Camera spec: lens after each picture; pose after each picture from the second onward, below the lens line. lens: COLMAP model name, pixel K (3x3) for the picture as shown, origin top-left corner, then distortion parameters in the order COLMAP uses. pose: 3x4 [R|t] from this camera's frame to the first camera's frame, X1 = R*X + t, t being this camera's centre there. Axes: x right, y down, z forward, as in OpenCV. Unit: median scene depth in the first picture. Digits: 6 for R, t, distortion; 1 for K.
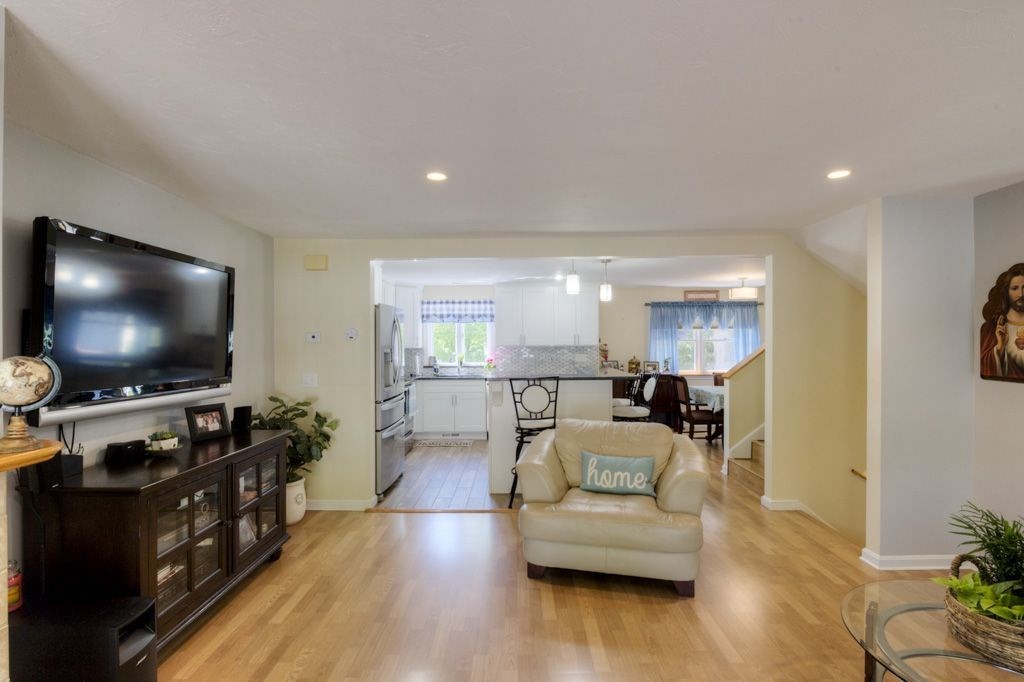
lens RADIAL K [[489.2, 0, 512.0], [0, 489.2, 341.0], [0, 0, 1]] dist [0.000492, -0.000225]
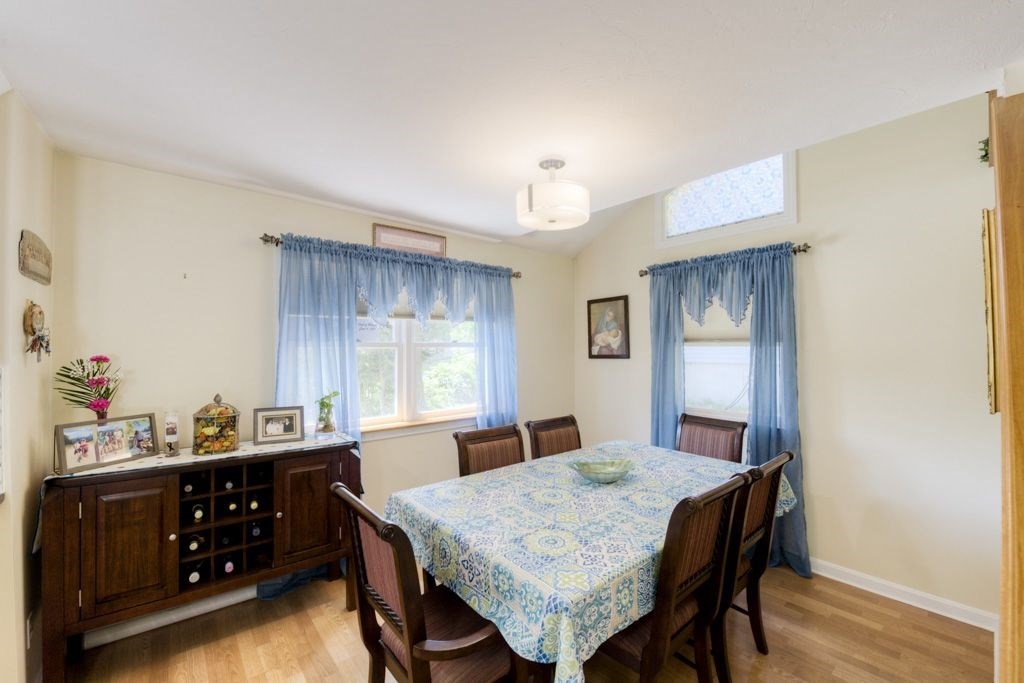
lens RADIAL K [[413.4, 0, 512.0], [0, 413.4, 341.5], [0, 0, 1]] dist [-0.021408, -0.000288]
pose [[0.747156, 0.010170, 0.664571, 0.226286], [-0.003188, 0.999926, -0.011718, -0.000509], [-0.664641, 0.006637, 0.747133, 0.713064]]
